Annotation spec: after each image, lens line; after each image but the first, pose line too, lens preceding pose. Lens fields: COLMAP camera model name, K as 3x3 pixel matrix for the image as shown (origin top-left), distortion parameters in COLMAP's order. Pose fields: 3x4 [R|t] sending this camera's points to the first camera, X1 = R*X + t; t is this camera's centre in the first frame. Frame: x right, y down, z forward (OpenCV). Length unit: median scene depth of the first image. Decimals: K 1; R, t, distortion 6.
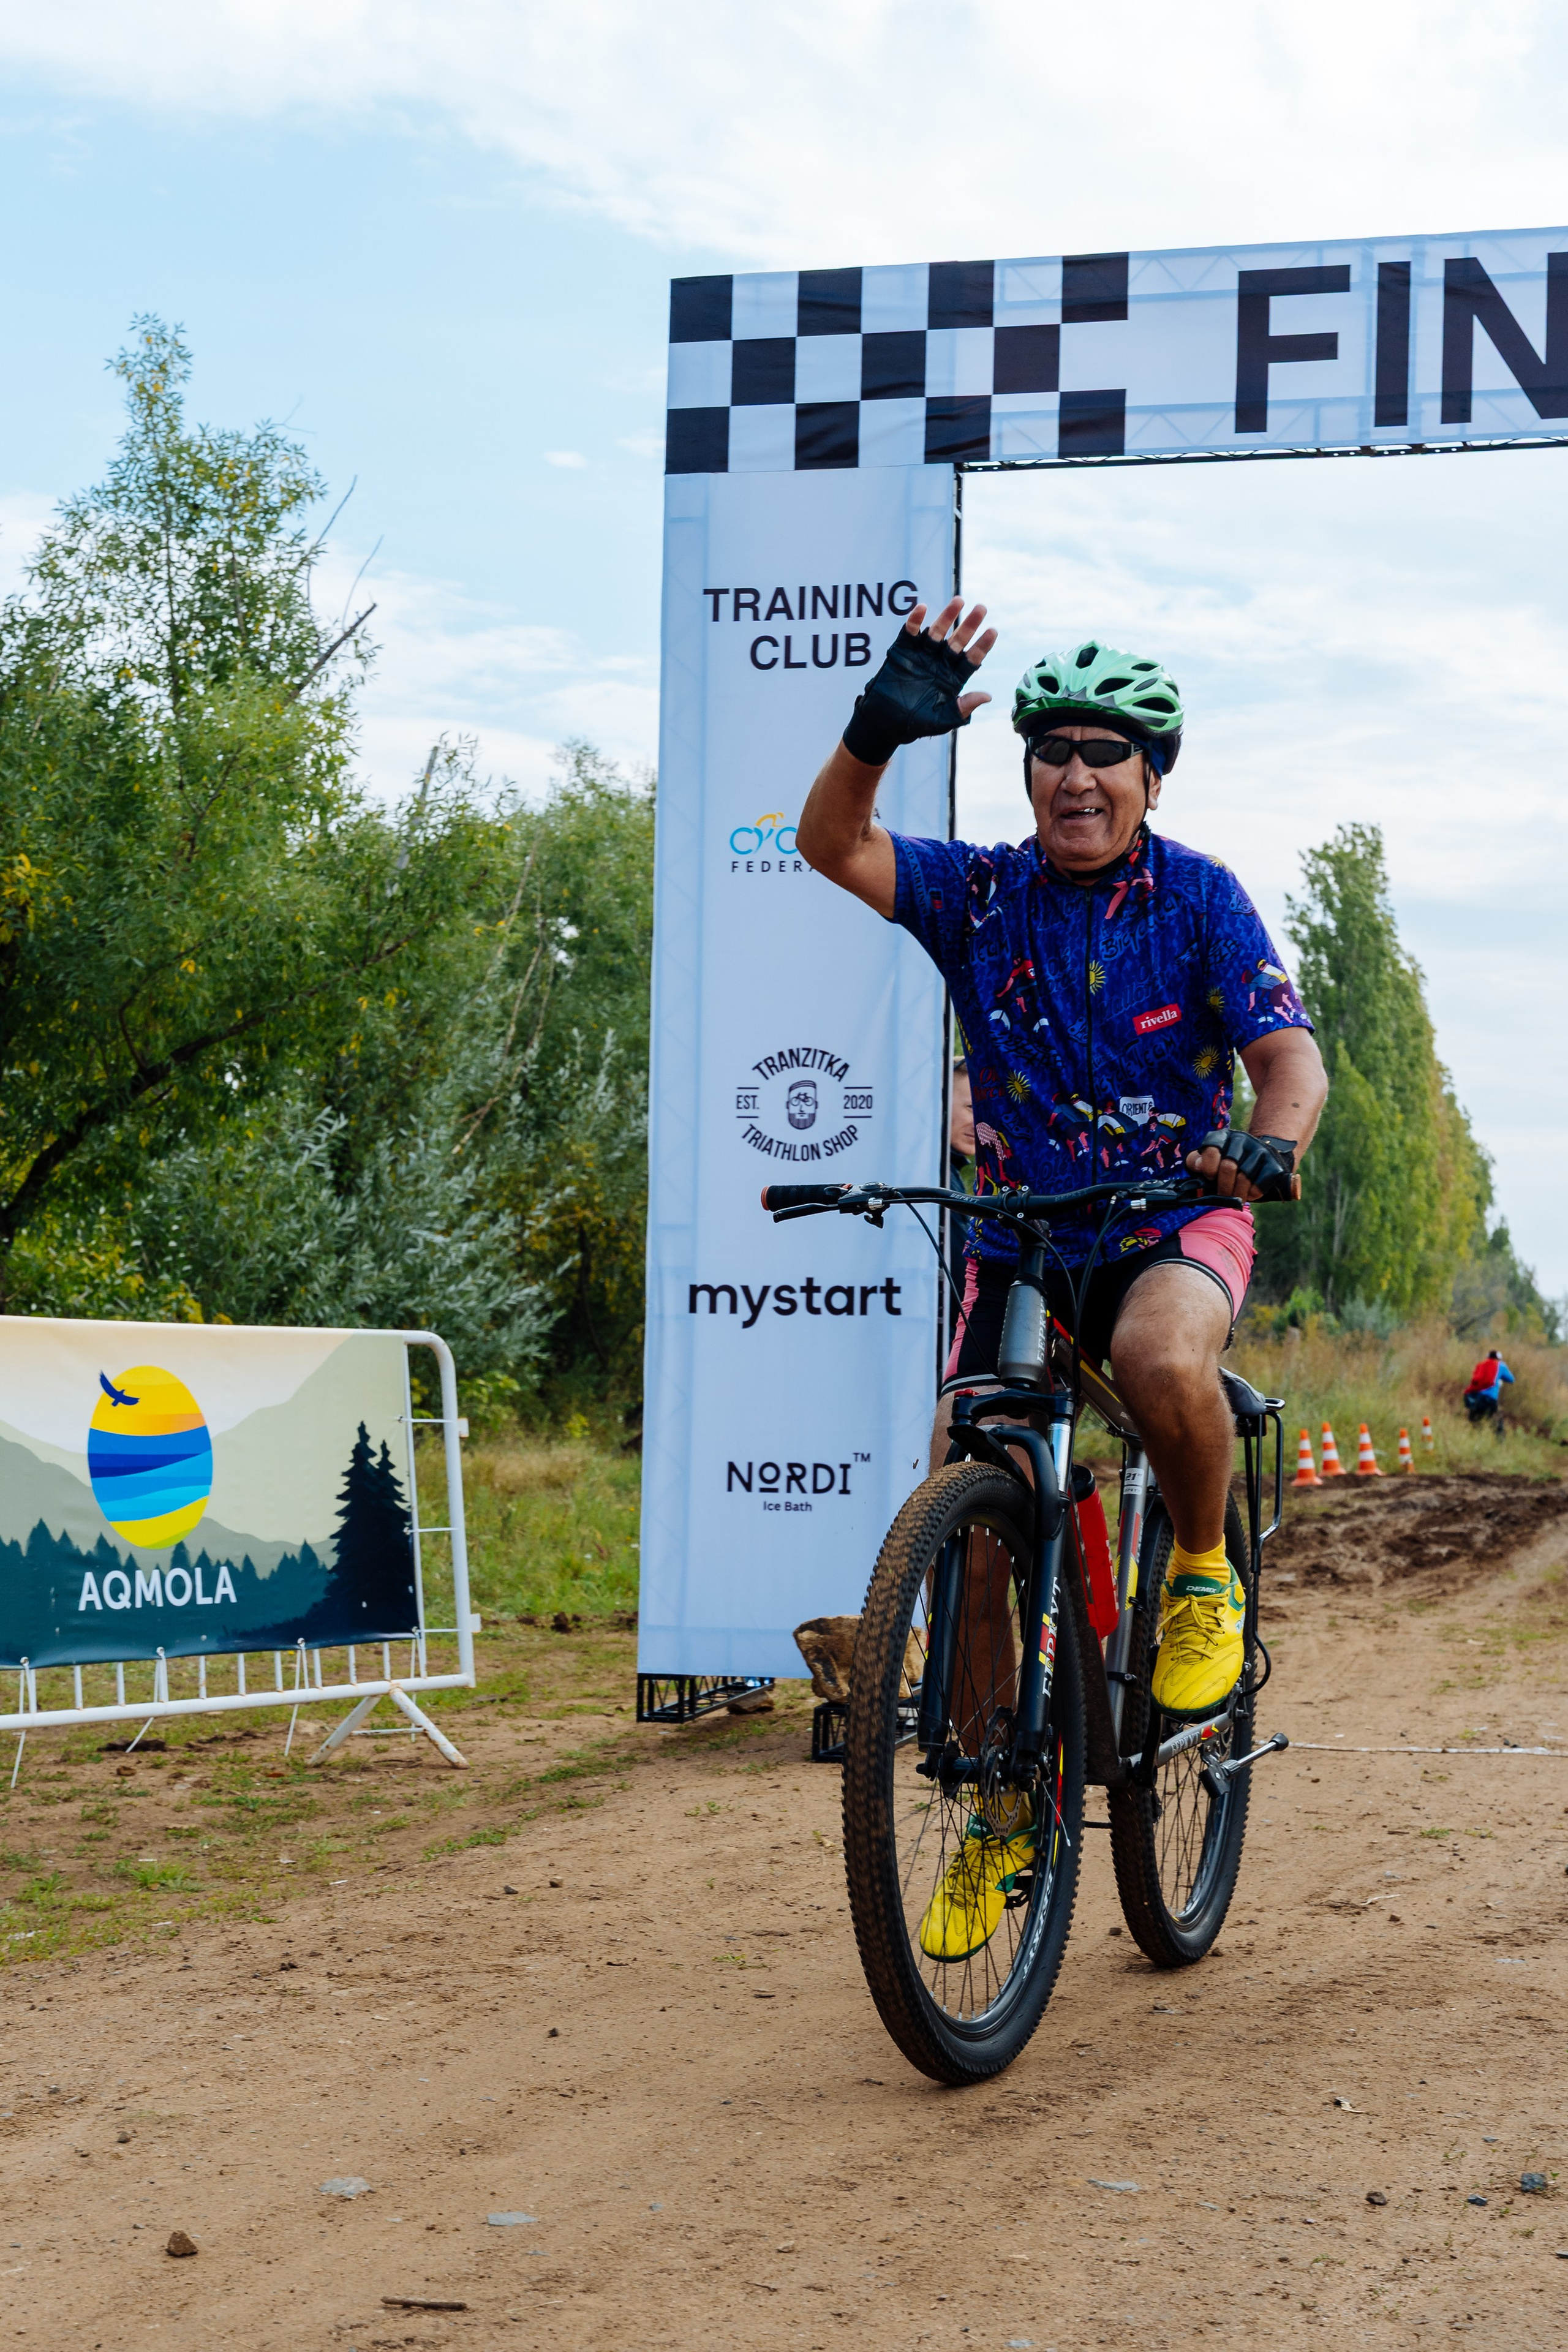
lens RADIAL K [[3722.0, 0, 699.1], [0, 3722.0, 1277.7], [0, 0, 1]] dist [0.020393, 0.000000]
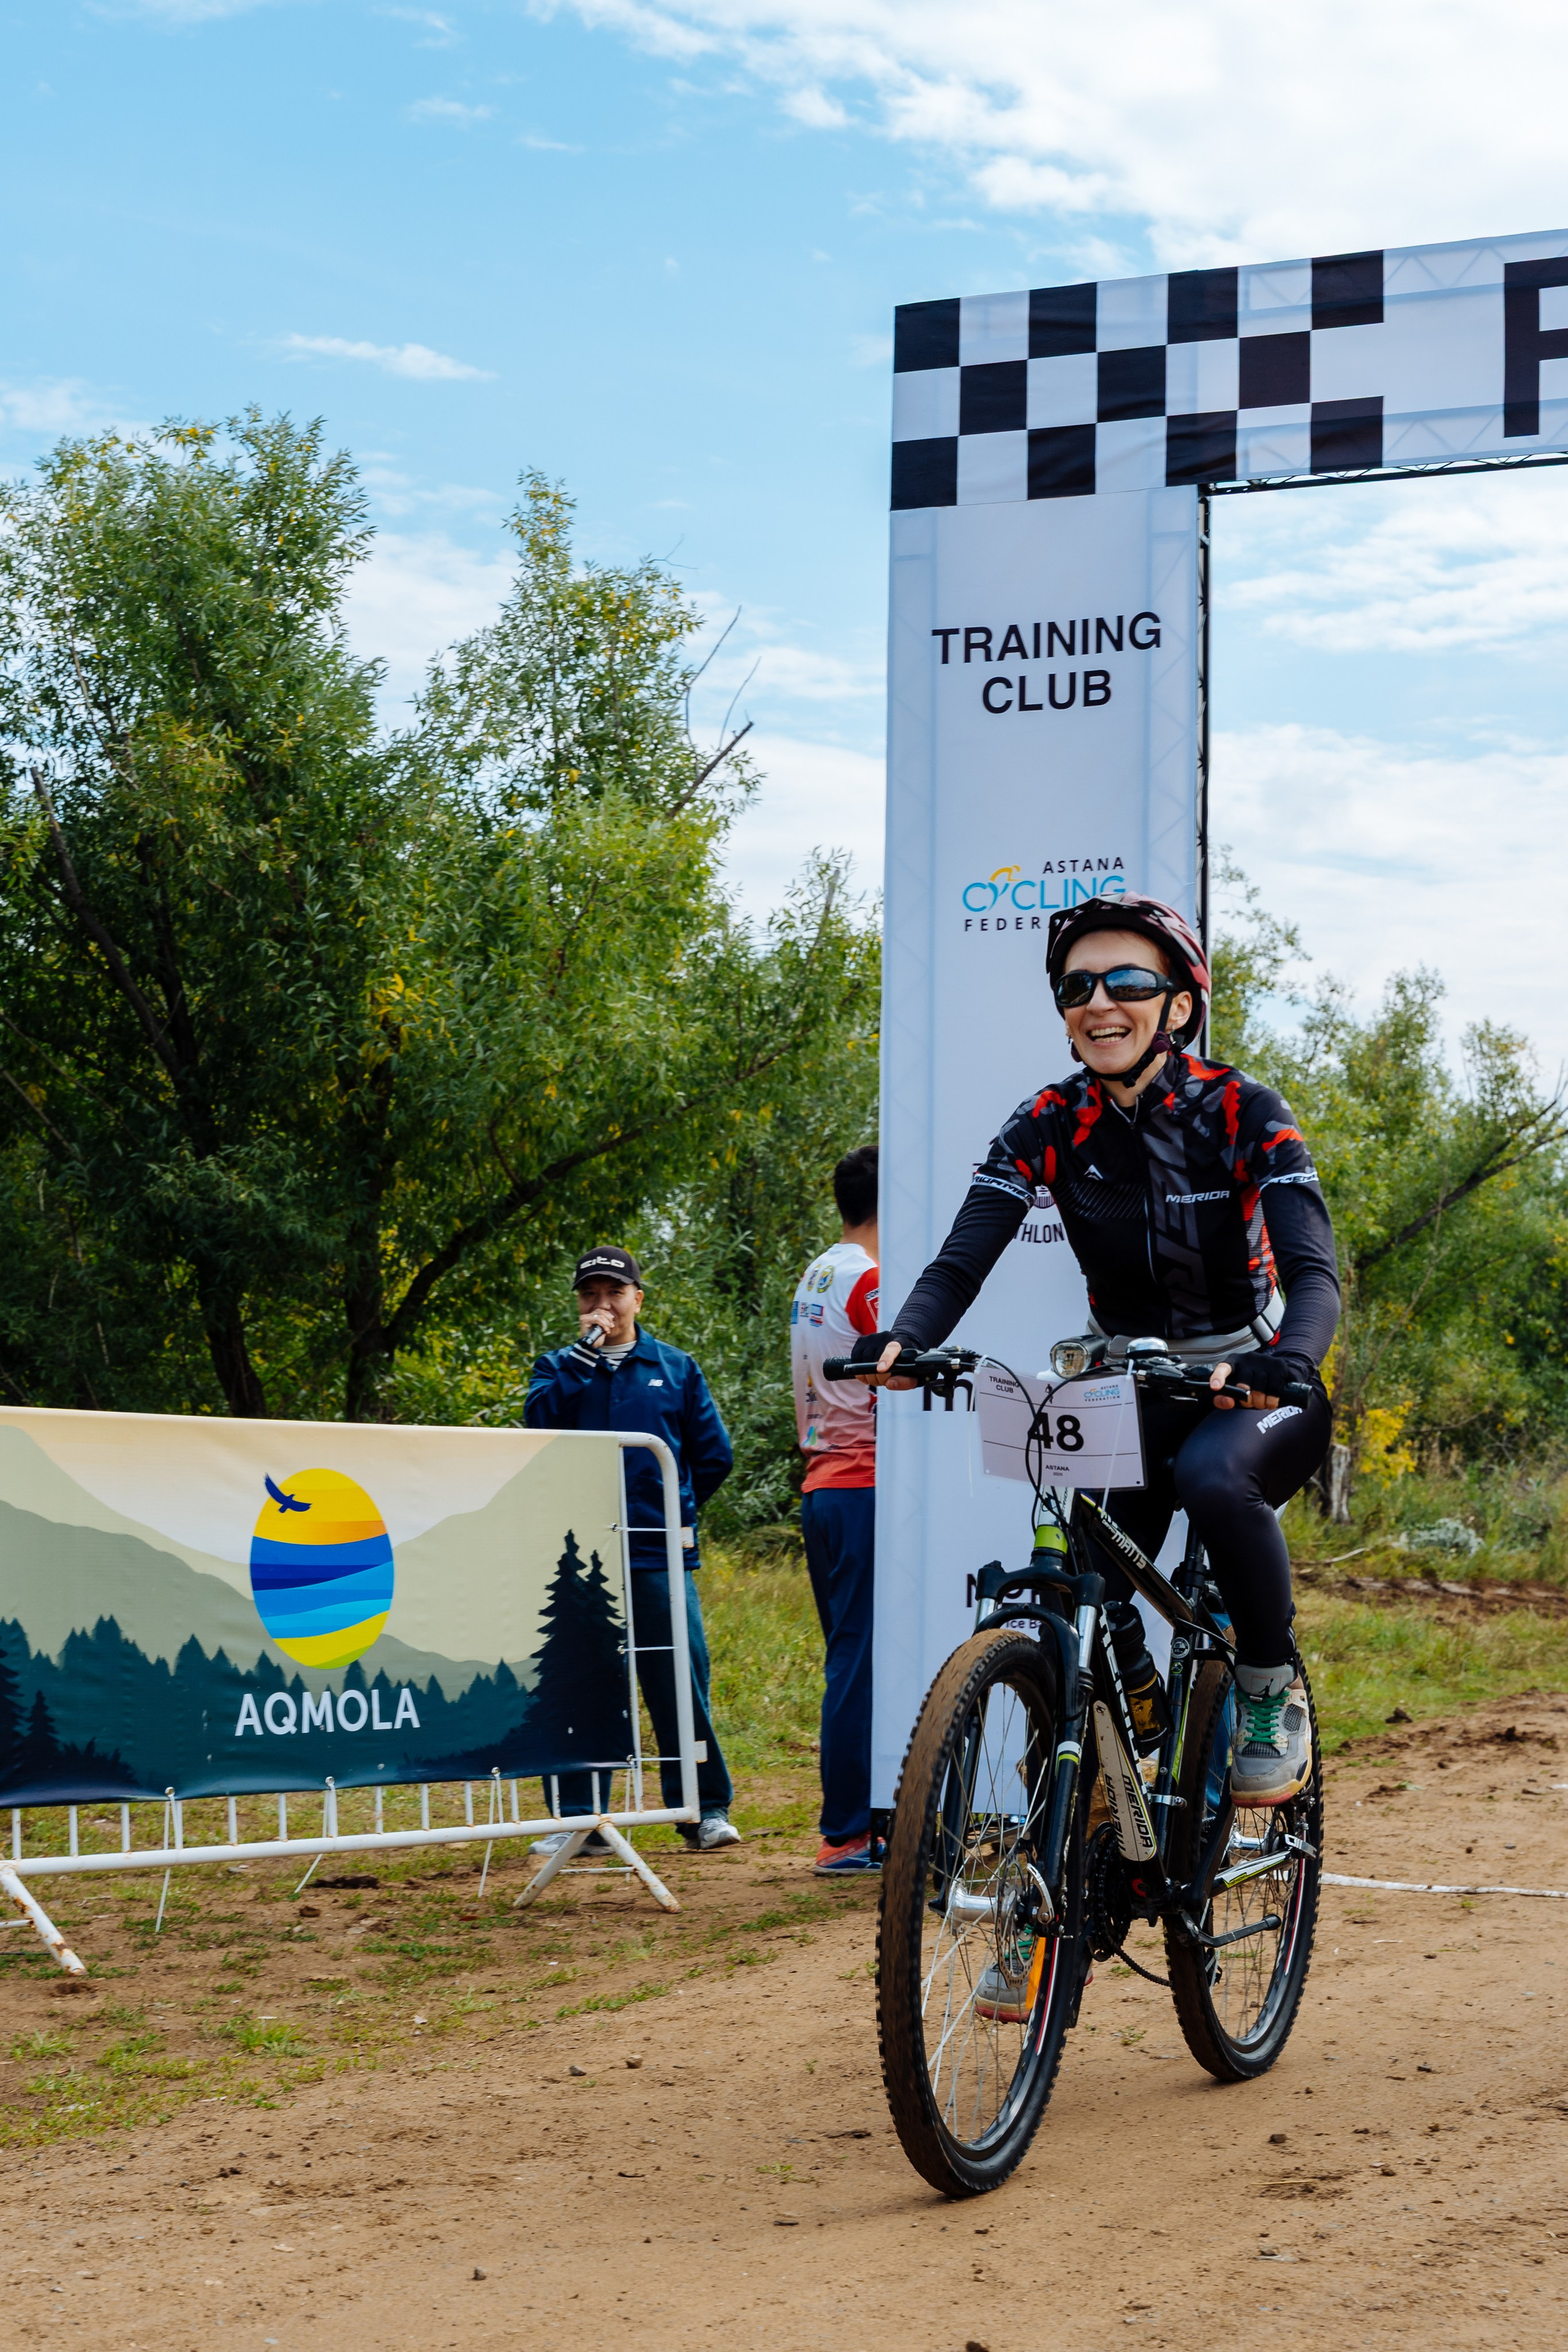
lens RADIAL K [[3653.5, 0, 724.3], [0, 3653.5, 1134.3], [0, 0, 1]] dist [0.039131, 0.000000]
pose [[0.992948, -0.016323, -0.117419, 0.055322], [0.007447, 0.997107, -0.075639, 0.009578], [0.118314, 0.074231, 0.990198, 0.099036]]
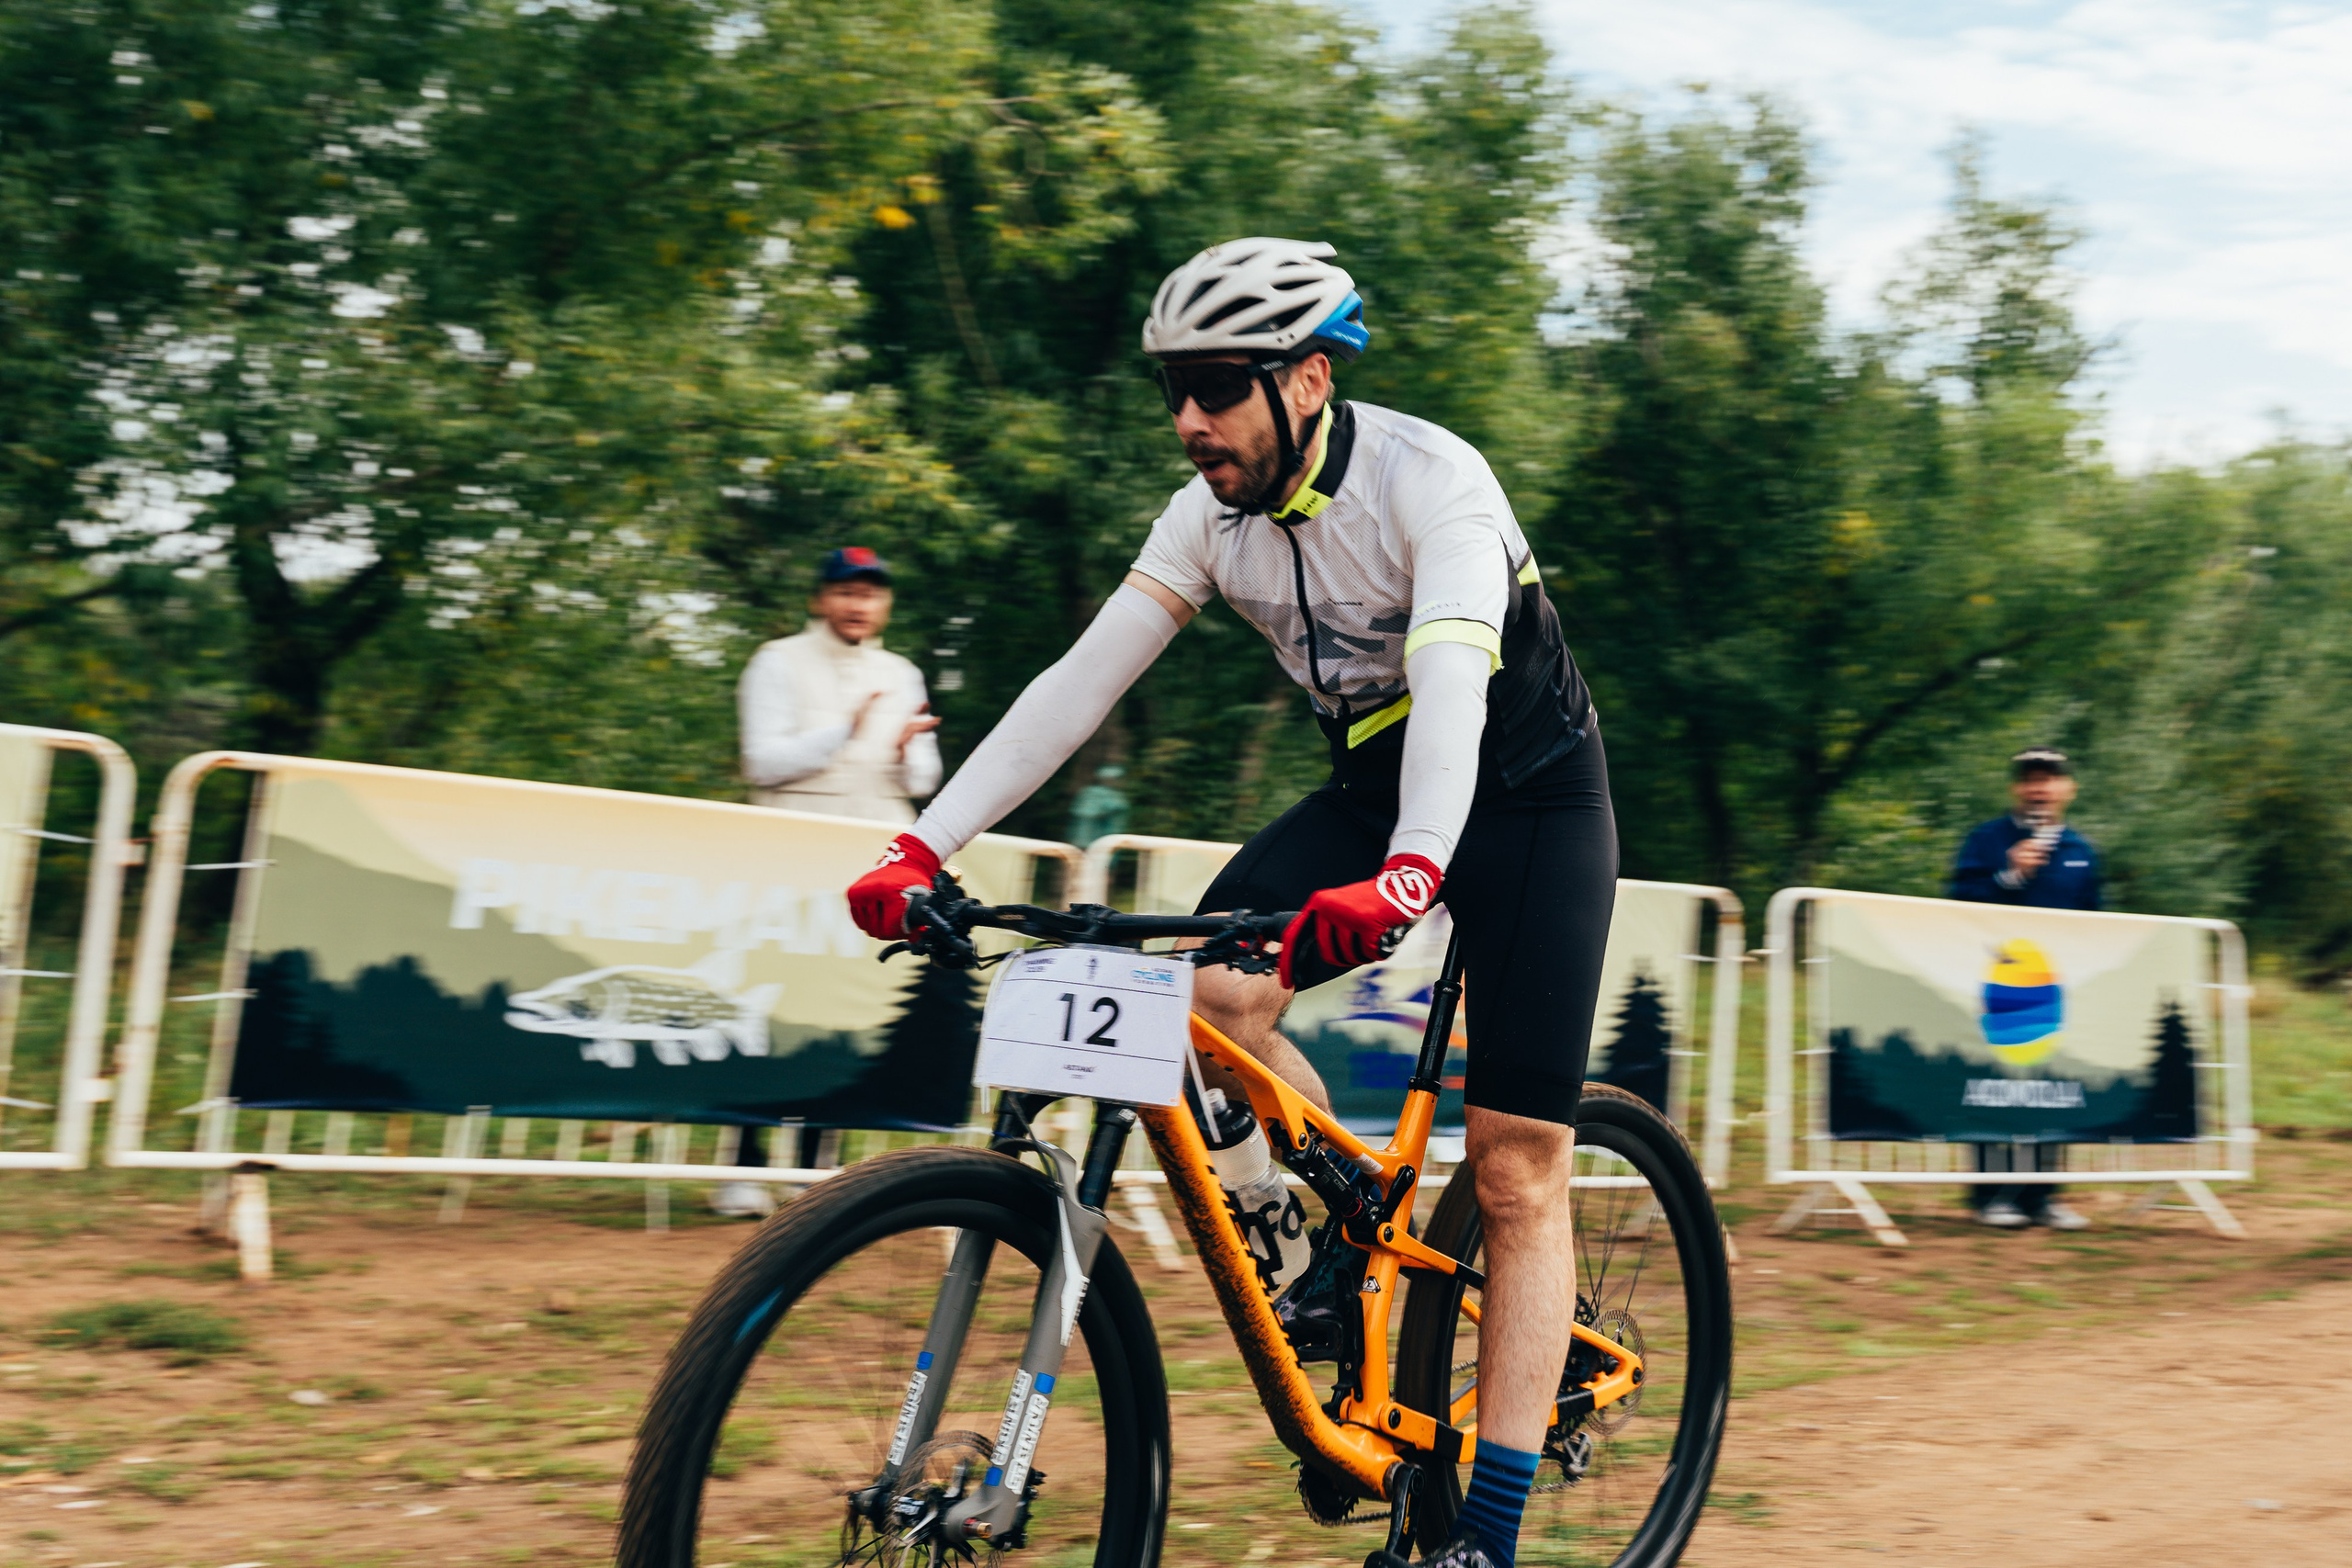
lens RADIAL K [[2912.4, 0, 1177.3], [0, 2912.4, 777.1], [0, 0, 1]] dist [-0.022273, 0.000000]
pose [[0.925868, 0.043543, -0.375331, -0.029981], [-0.047015, 0.998894, -0.000094, -0.021138], [0.374912, 0.017734, 0.926891, -0.147328]]
